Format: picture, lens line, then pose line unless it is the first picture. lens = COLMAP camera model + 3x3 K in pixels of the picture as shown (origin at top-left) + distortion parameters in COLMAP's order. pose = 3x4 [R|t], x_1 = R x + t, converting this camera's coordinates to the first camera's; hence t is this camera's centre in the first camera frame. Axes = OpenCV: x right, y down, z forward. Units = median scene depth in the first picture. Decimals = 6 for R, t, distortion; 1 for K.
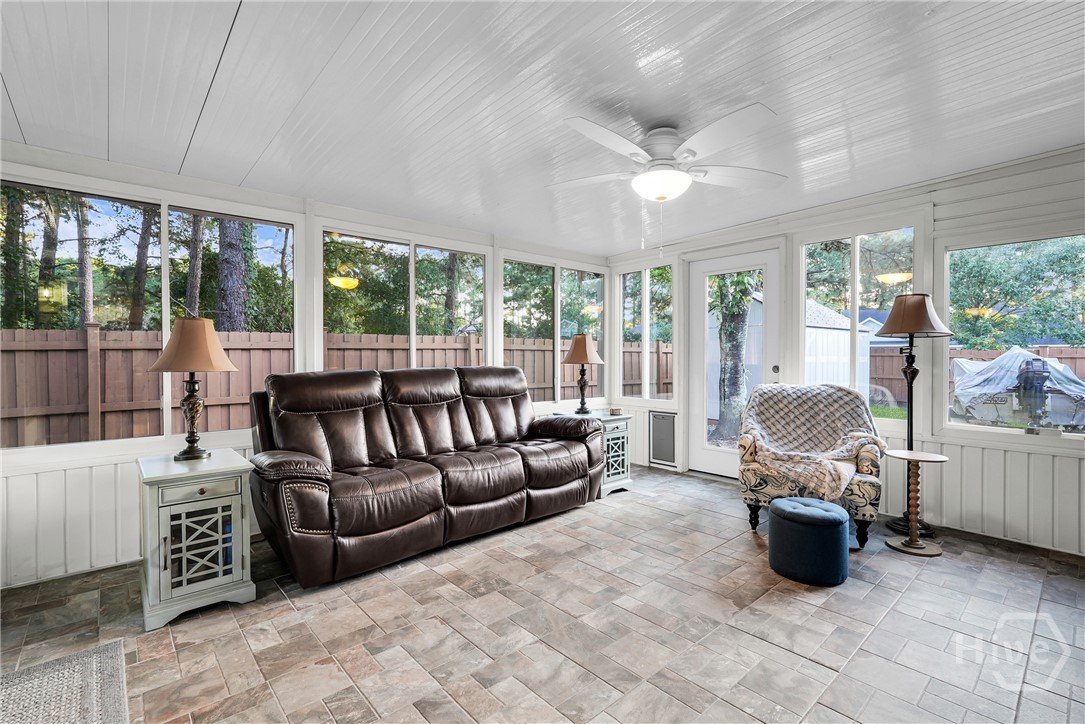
lens RADIAL K [[479.4, 0, 544.2], [0, 479.4, 359.9], [0, 0, 1]] dist [0.000535, 0.000045]
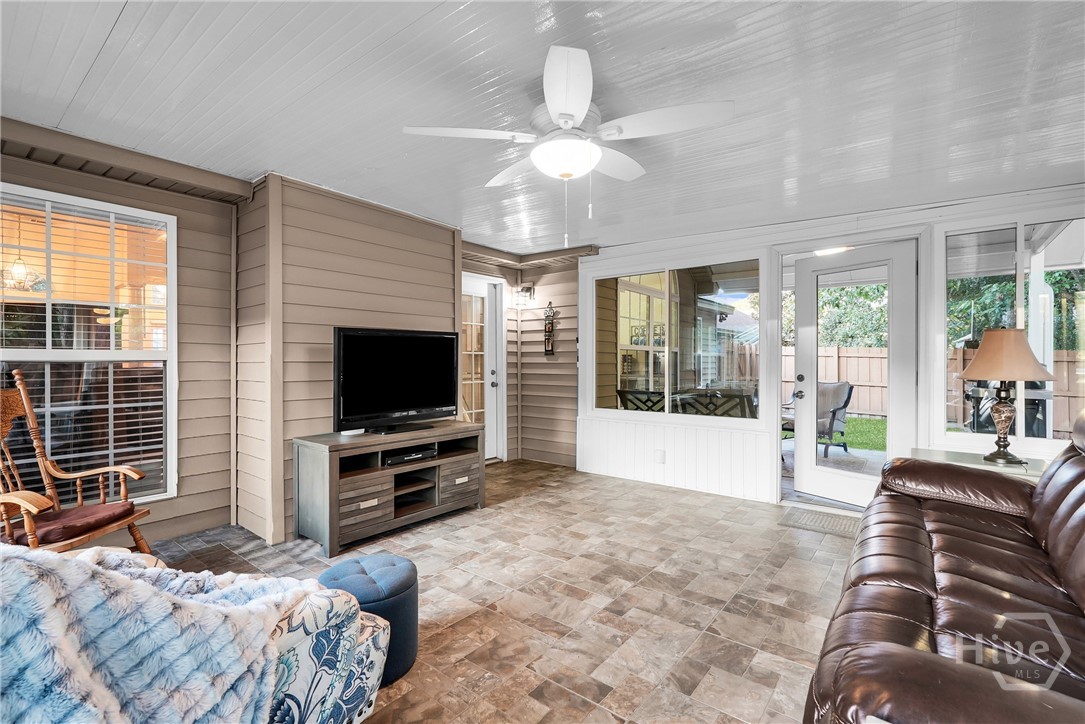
lens RADIAL K [[479.4, 0, 542.1], [0, 479.4, 360.9], [0, 0, 1]] dist [0.000535, 0.000045]
pose [[-0.984326, -0.003773, -0.176317, 0.477717], [-0.005828, 0.999921, 0.011140, -0.026751], [0.176261, 0.011993, -0.984270, 1.991189]]
